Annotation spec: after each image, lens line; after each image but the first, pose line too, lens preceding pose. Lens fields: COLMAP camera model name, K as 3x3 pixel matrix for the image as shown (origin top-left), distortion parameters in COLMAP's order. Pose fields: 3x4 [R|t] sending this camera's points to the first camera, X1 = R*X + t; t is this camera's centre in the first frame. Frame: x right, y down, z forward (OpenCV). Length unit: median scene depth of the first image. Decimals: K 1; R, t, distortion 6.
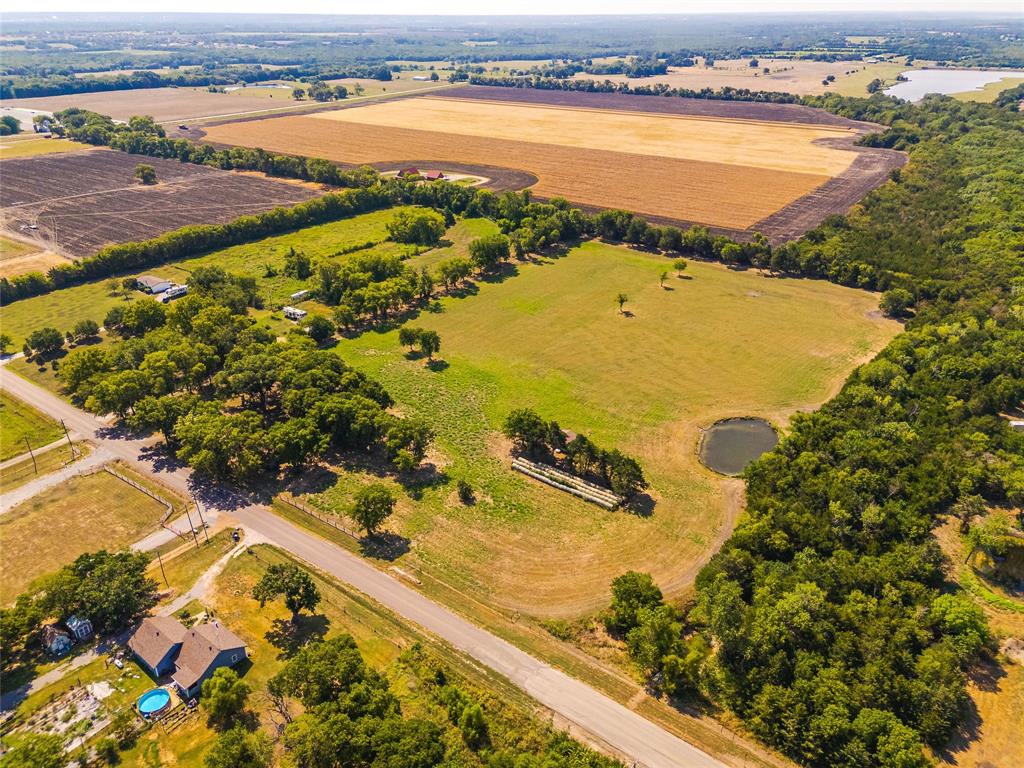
lens RADIAL K [[752.9, 0, 513.8], [0, 752.9, 381.5], [0, 0, 1]] dist [0.066063, -0.046024]
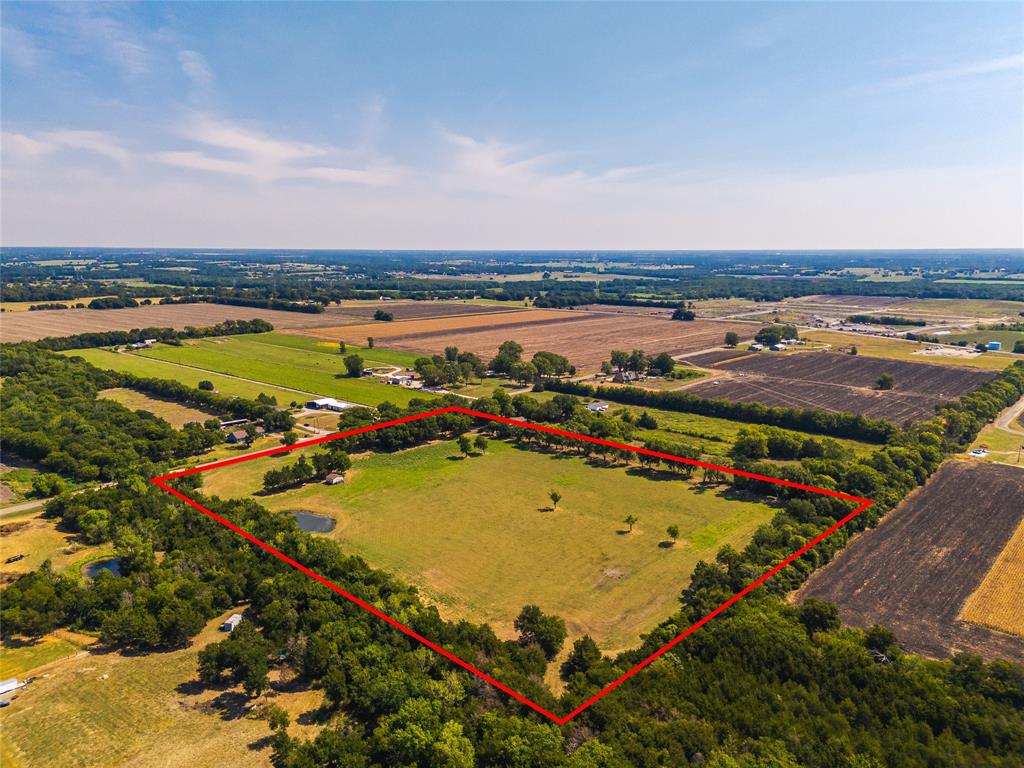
lens RADIAL K [[752.9, 0, 511.6], [0, 752.9, 384.2], [0, 0, 1]] dist [0.066063, -0.046024]
pose [[-0.095577, 0.178394, -0.979306, 1.103679], [-0.437685, 0.876073, 0.202306, -0.415867], [0.894034, 0.447964, -0.005652, 0.846350]]
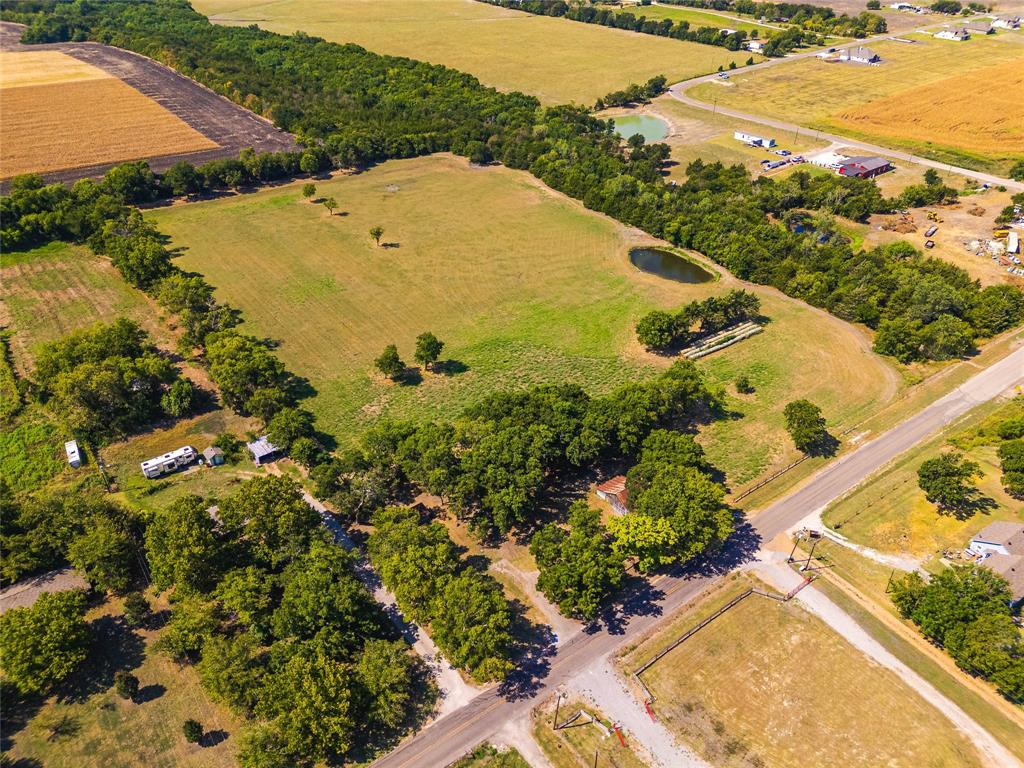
lens RADIAL K [[752.9, 0, 515.6], [0, 752.9, 385.6], [0, 0, 1]] dist [0.066063, -0.046024]
pose [[0.294865, -0.527966, 0.796434, -0.591617], [0.410901, 0.822552, 0.393151, -0.235694], [-0.862679, 0.211329, 0.459484, 0.466999]]
